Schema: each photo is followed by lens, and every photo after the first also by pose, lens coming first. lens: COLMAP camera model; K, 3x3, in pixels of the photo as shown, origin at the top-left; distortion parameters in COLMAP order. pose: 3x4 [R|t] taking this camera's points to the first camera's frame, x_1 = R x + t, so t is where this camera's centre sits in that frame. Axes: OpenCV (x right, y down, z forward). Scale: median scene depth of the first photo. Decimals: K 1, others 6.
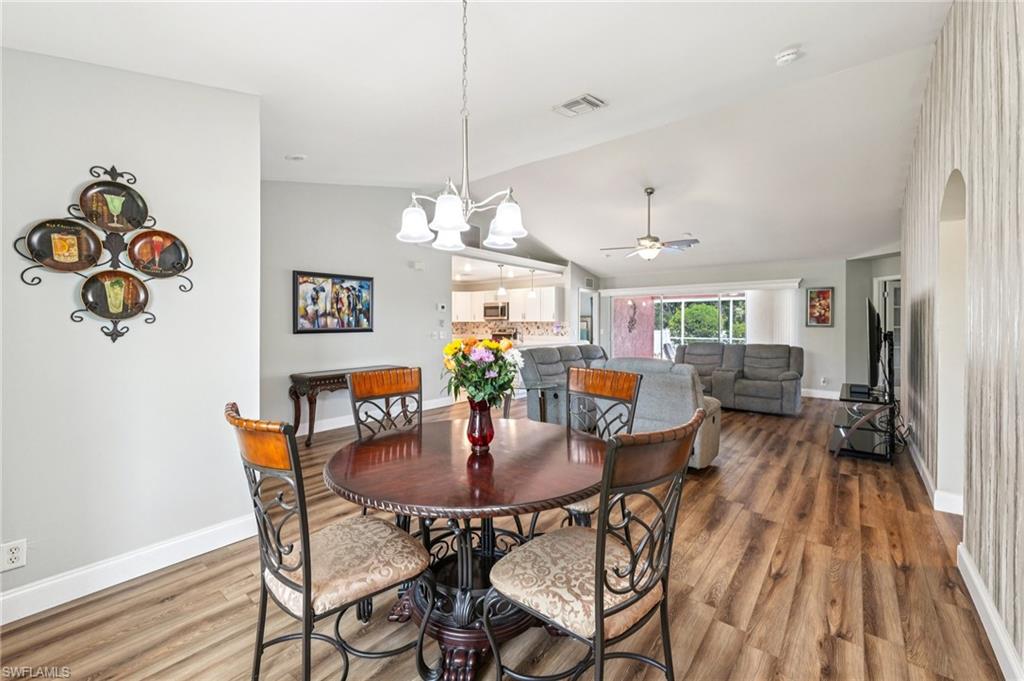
lens RADIAL K [[425.1, 0, 508.9], [0, 425.1, 328.3], [0, 0, 1]] dist [-0.002897, -0.000311]
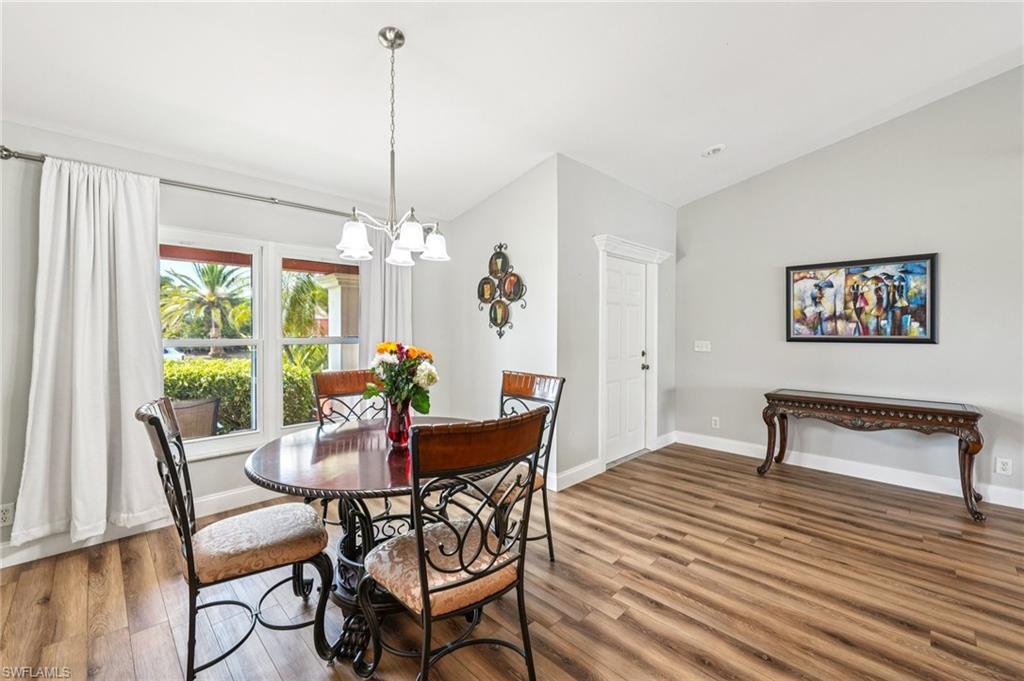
lens RADIAL K [[425.1, 0, 508.9], [0, 425.1, 328.3], [0, 0, 1]] dist [-0.002897, -0.000311]
pose [[-0.106129, 0.001641, -0.994351, 0.367228], [-0.013472, 0.999904, 0.003088, -0.008225], [0.994261, 0.013724, -0.106097, 0.511103]]
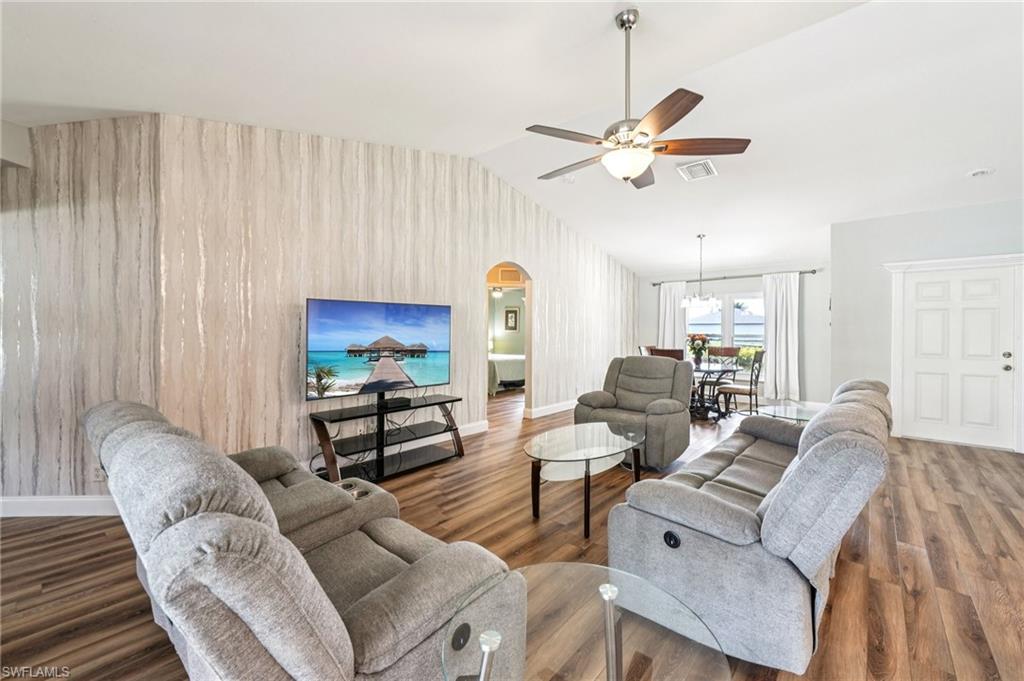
lens RADIAL K [[425.1, 0, 508.9], [0, 425.1, 328.3], [0, 0, 1]] dist [-0.002897, -0.000311]
pose [[-0.999419, -0.002848, 0.033966, 0.498923], [-0.002641, 0.999978, 0.006125, -0.015866], [-0.033982, 0.006031, -0.999404, 1.638978]]
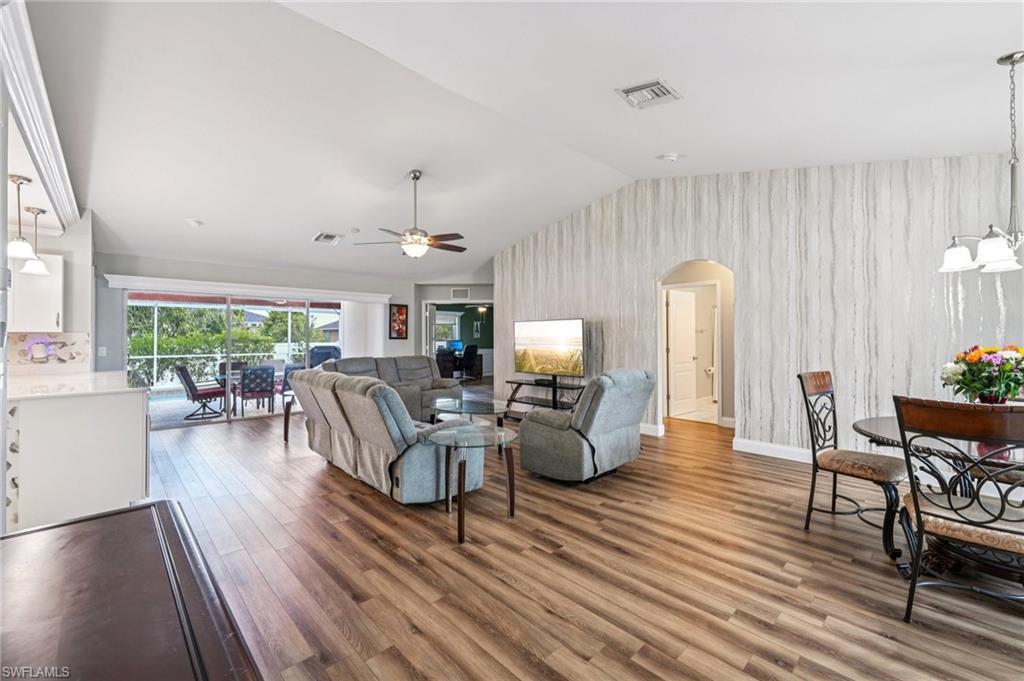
lens RADIAL K [[420.0, 0, 525.4], [0, 420.0, 335.3], [0, 0, 1]] dist [0.000609, -0.000013]
pose [[0.108077, 0.002924, 0.994138, -0.509343], [0.013978, 0.999892, -0.004461, -0.006192], [-0.994044, 0.014378, 0.108025, 0.803315]]
